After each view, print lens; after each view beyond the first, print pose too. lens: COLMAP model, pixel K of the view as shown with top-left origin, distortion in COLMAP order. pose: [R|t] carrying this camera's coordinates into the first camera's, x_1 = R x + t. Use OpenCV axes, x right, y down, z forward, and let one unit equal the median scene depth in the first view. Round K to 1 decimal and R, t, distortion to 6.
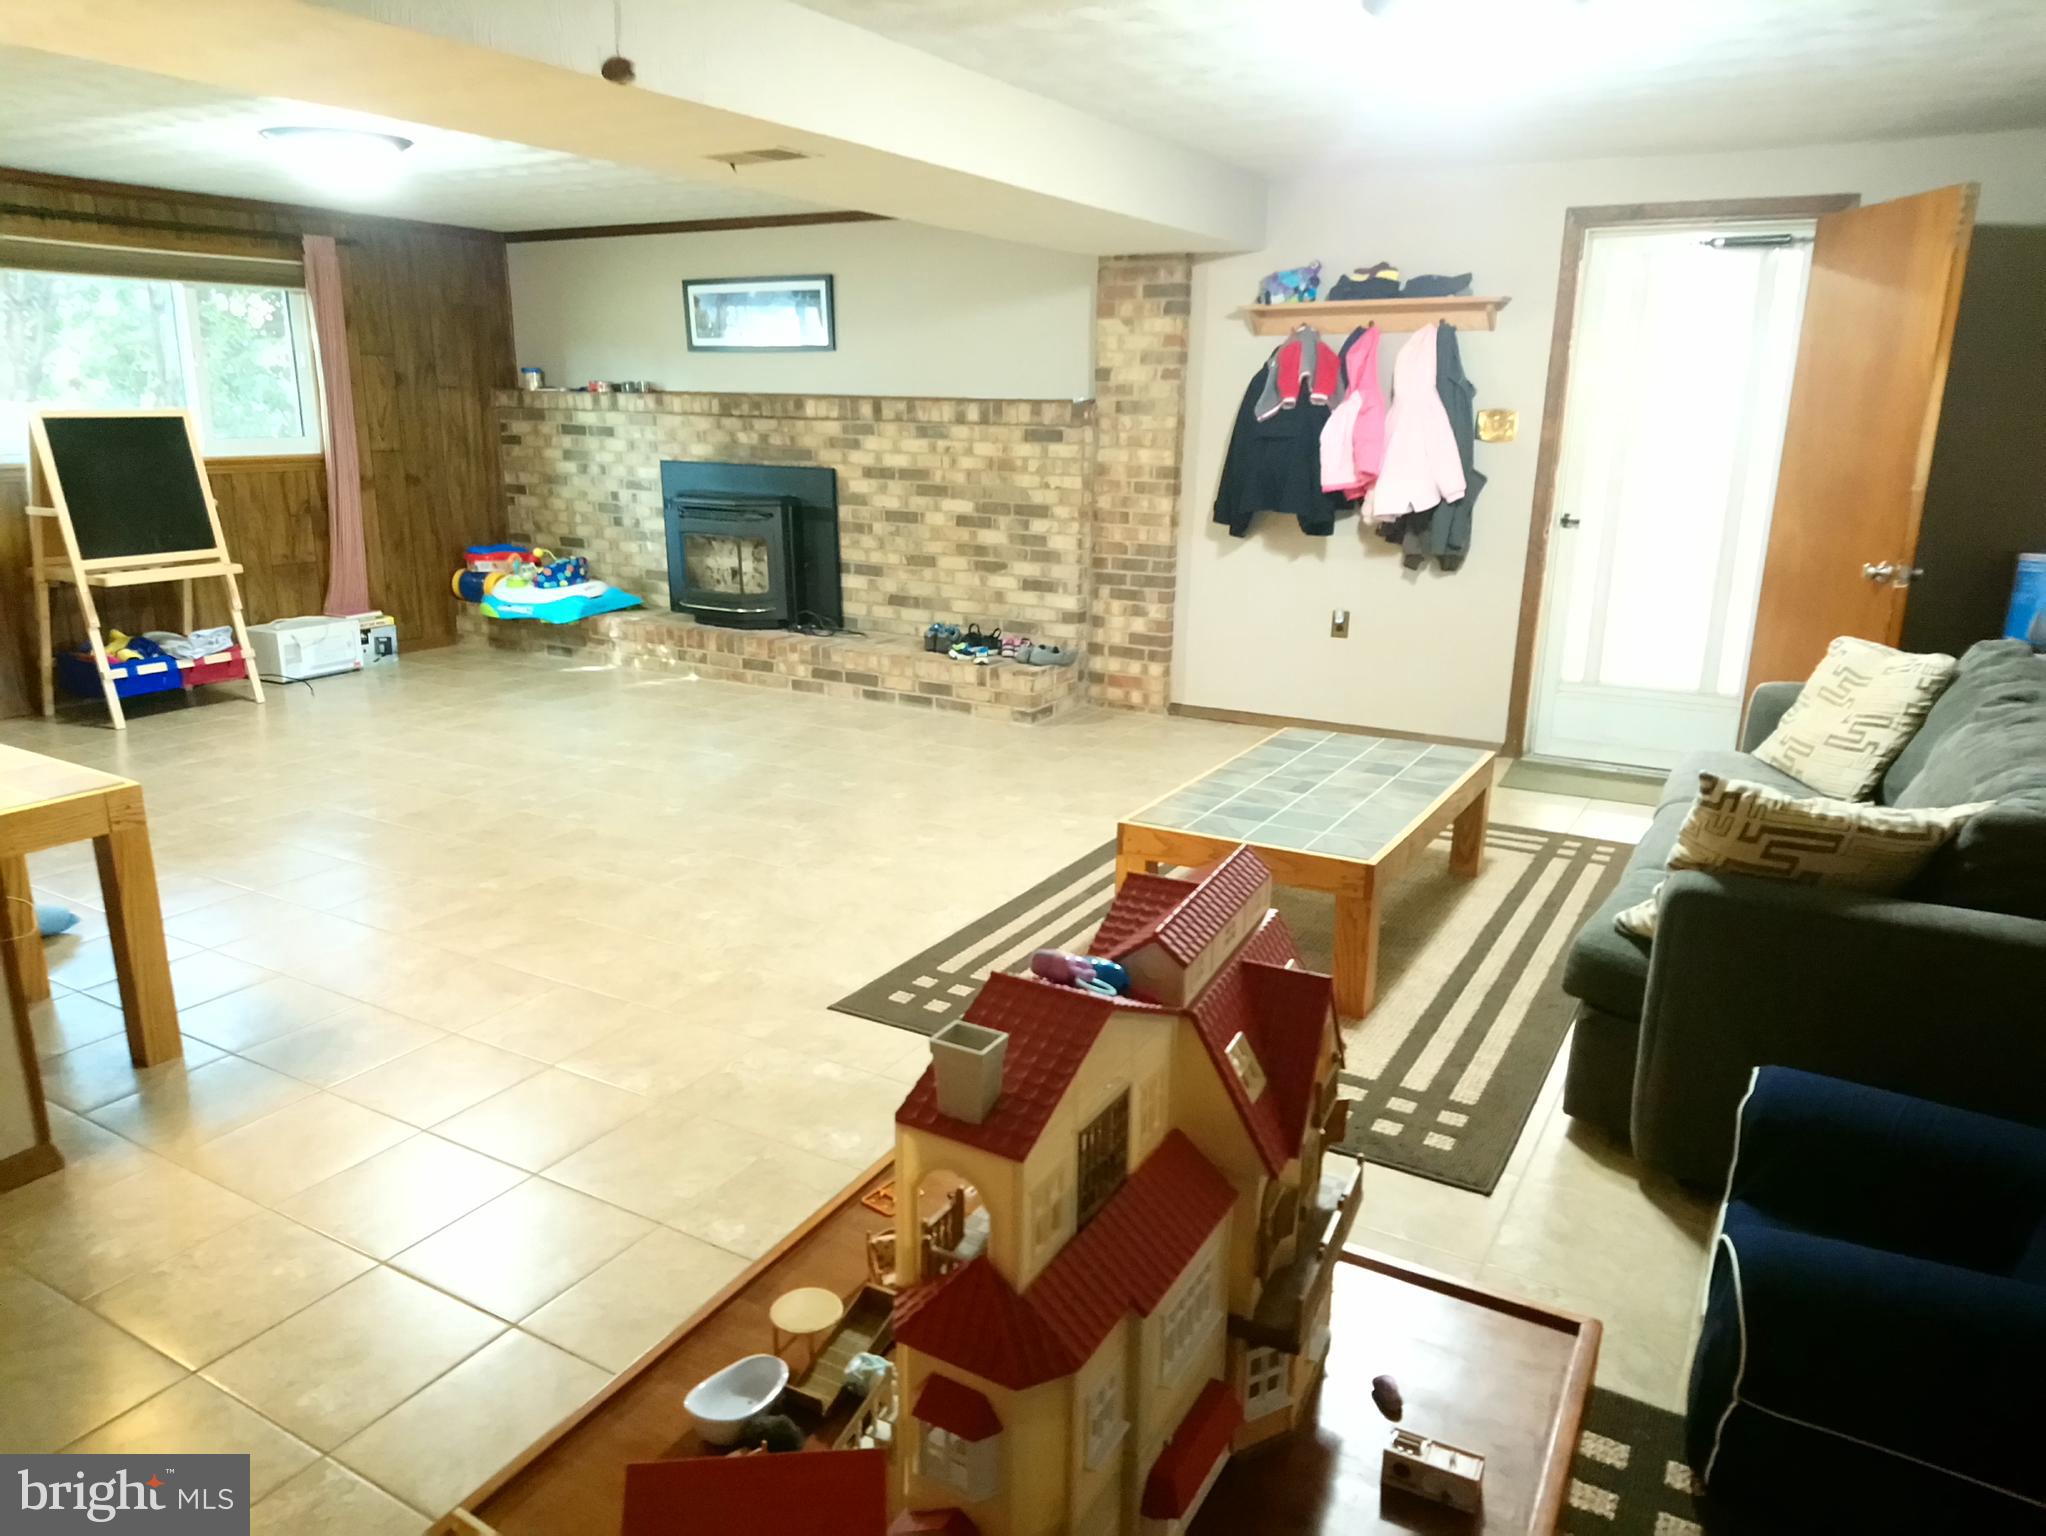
lens RADIAL K [[1375.6, 0, 1016.9], [0, 1375.6, 798.5], [0, 0, 1]] dist [0.172856, -0.260088]
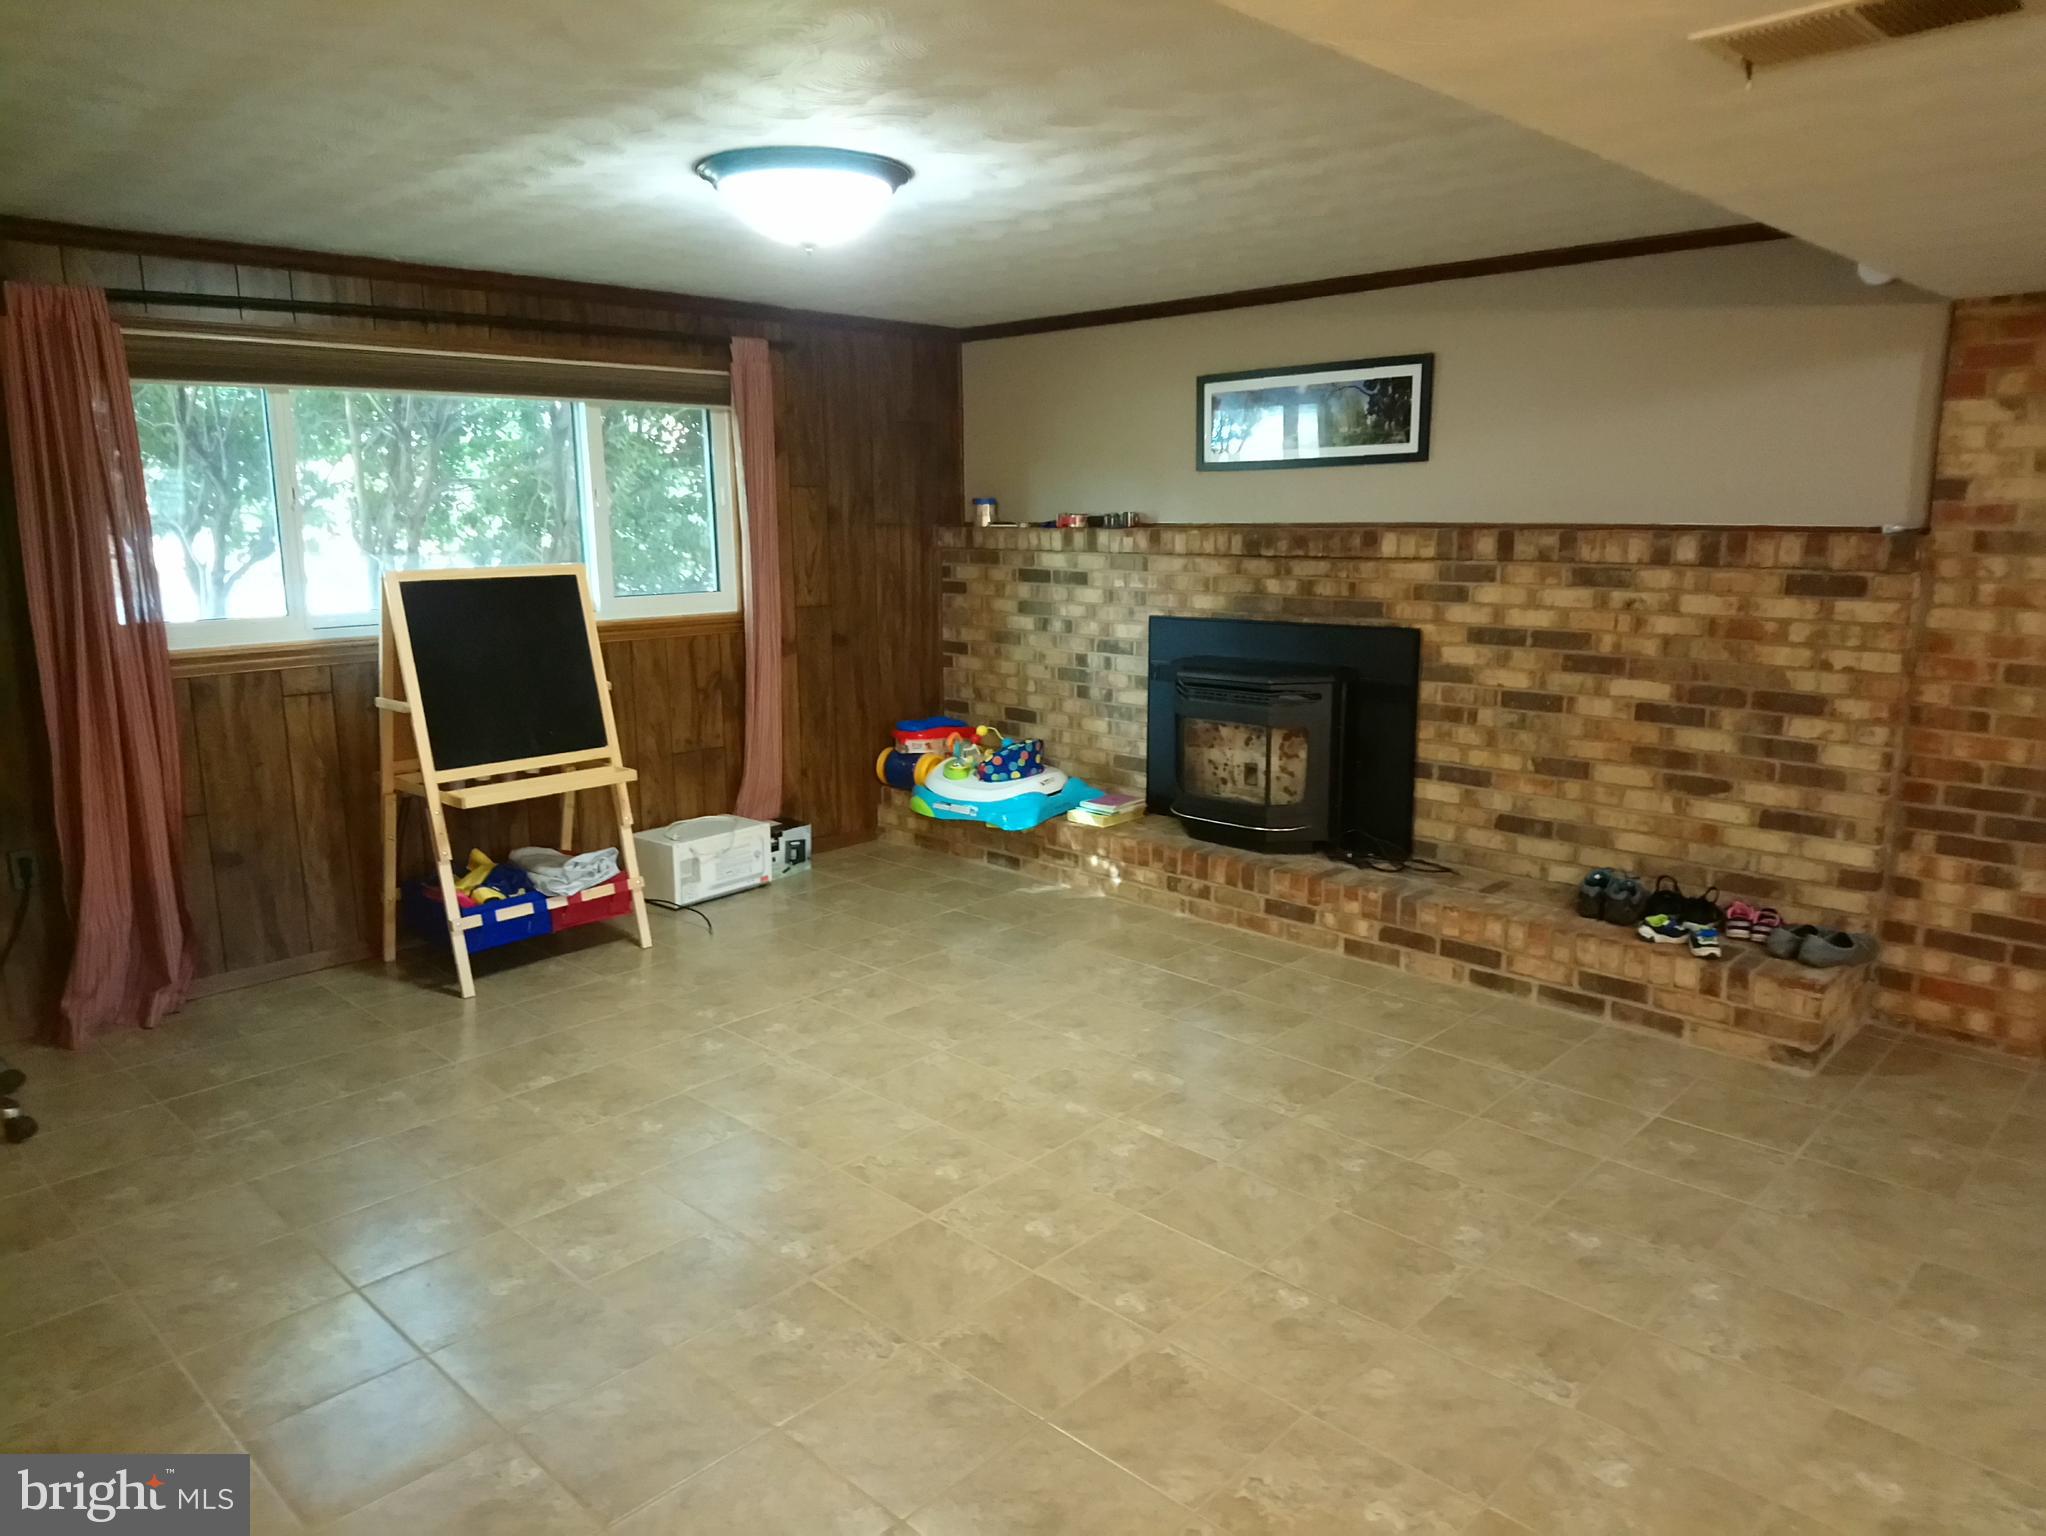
lens RADIAL K [[1375.6, 0, 1016.9], [0, 1375.6, 798.5], [0, 0, 1]] dist [0.172856, -0.260088]
pose [[0.971926, 0.031029, -0.233231, -0.168066], [-0.046086, 0.997171, -0.059389, -0.109969], [0.230728, 0.068470, 0.970606, 0.310880]]
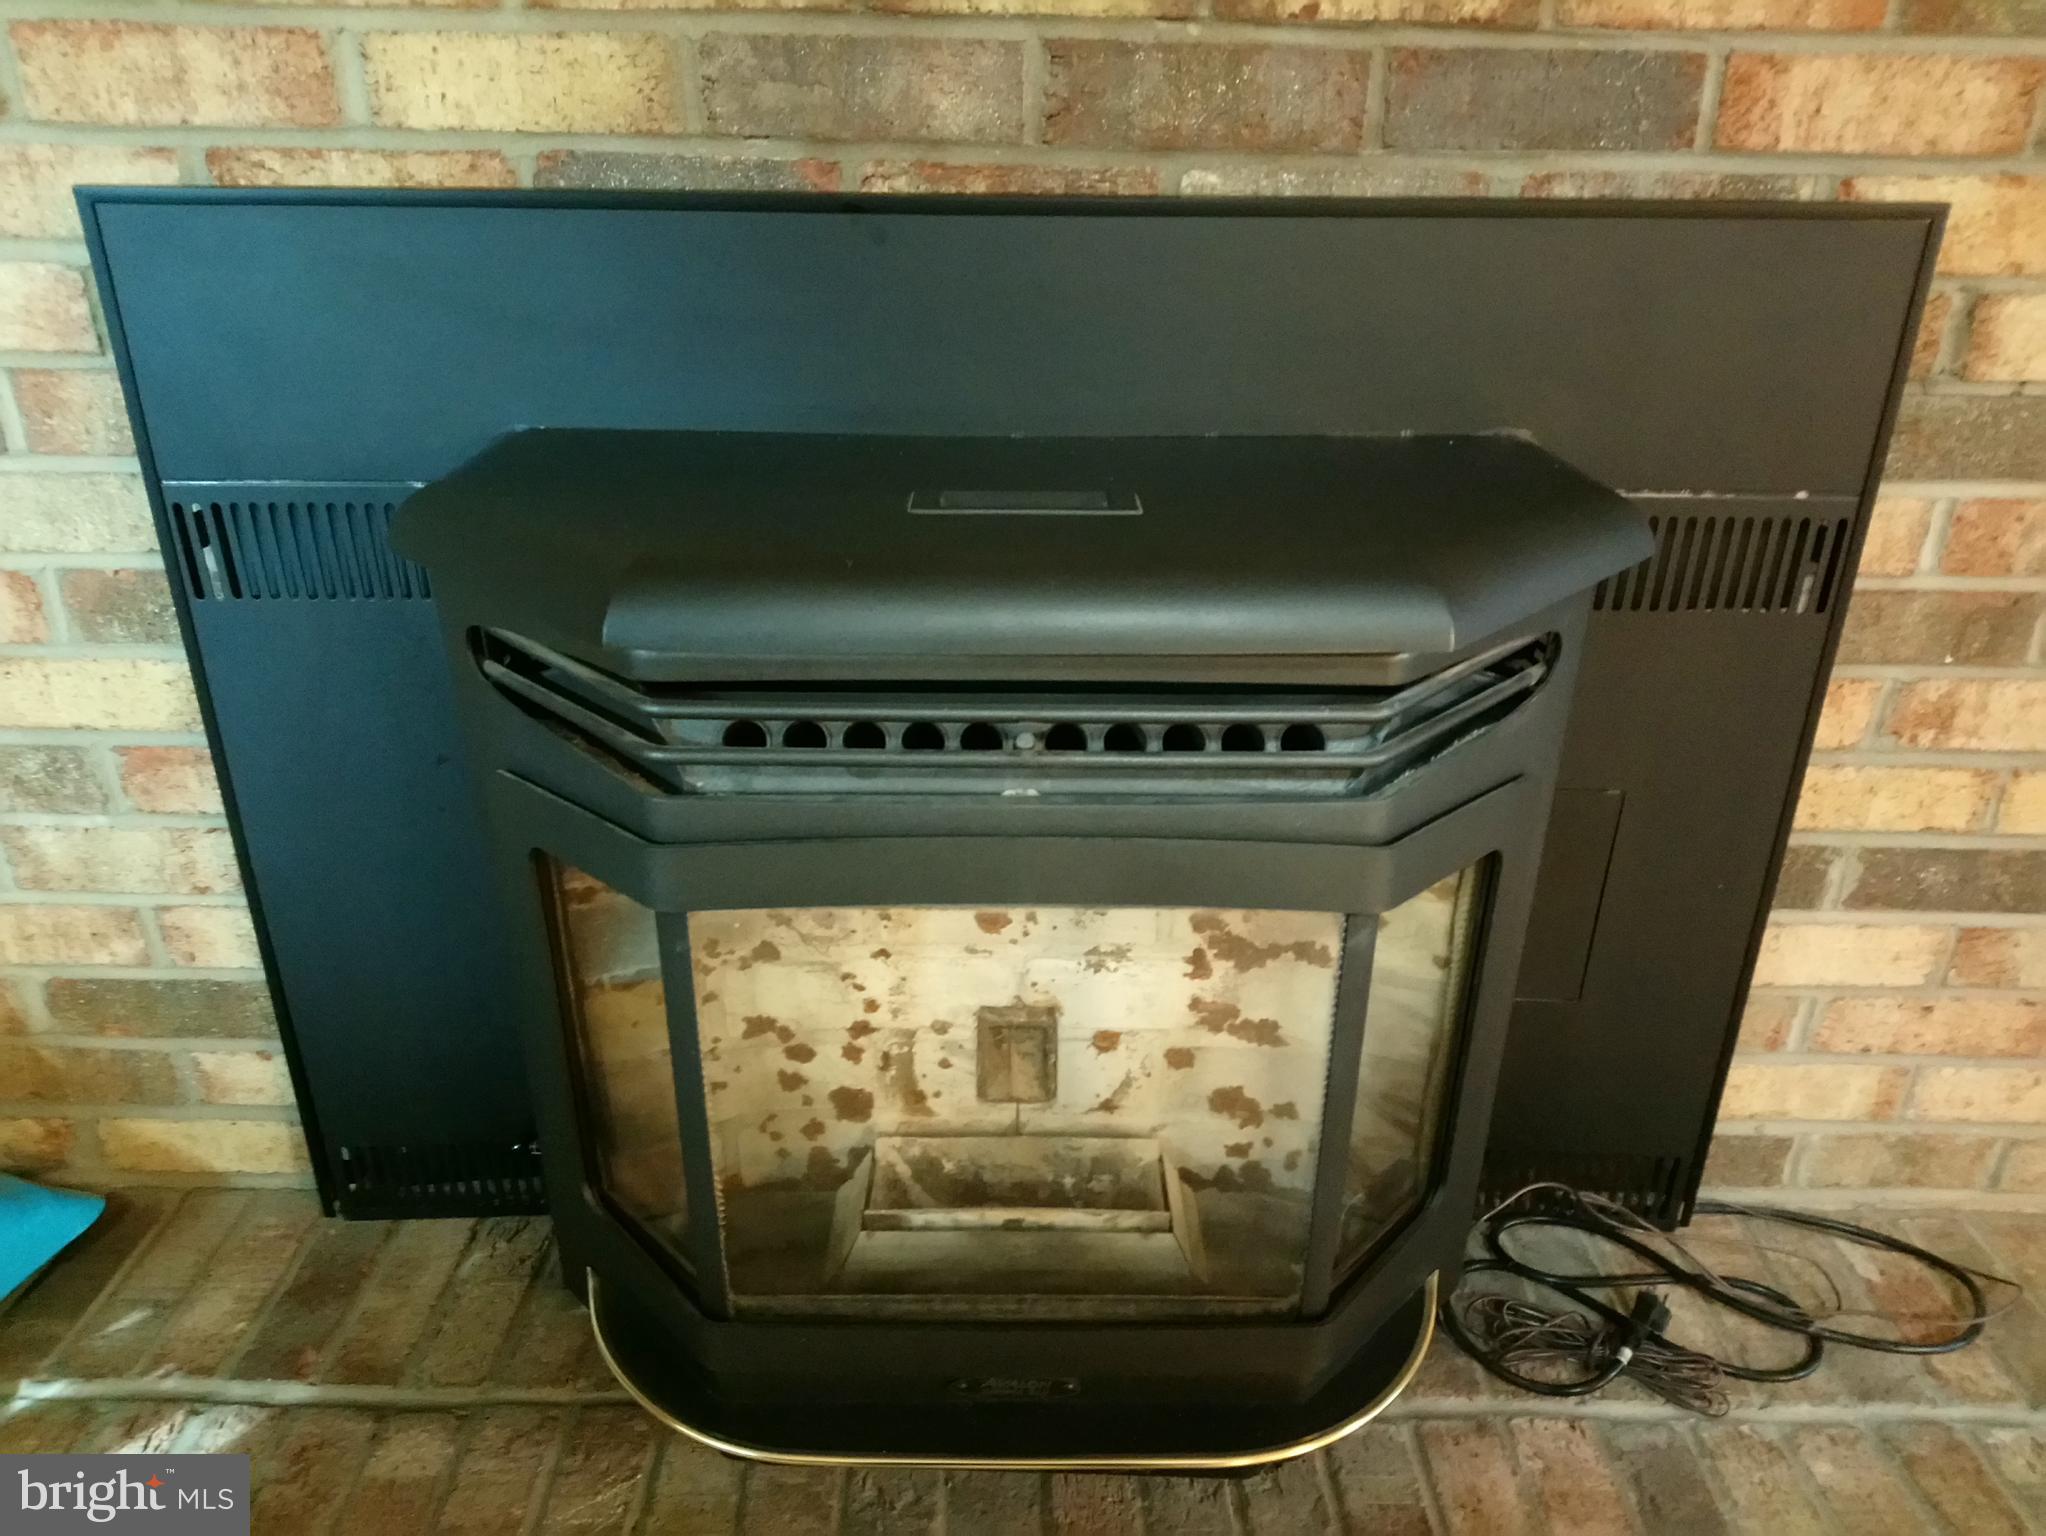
lens RADIAL K [[1304.4, 0, 1023.0], [0, 1304.4, 768.0], [0, 0, 1]] dist [-0.001763, -0.000933]
pose [[0.859227, -0.203780, 0.469257, -0.279497], [0.136179, 0.975255, 0.174166, -0.229441], [-0.493137, -0.085745, 0.865716, 0.976694]]
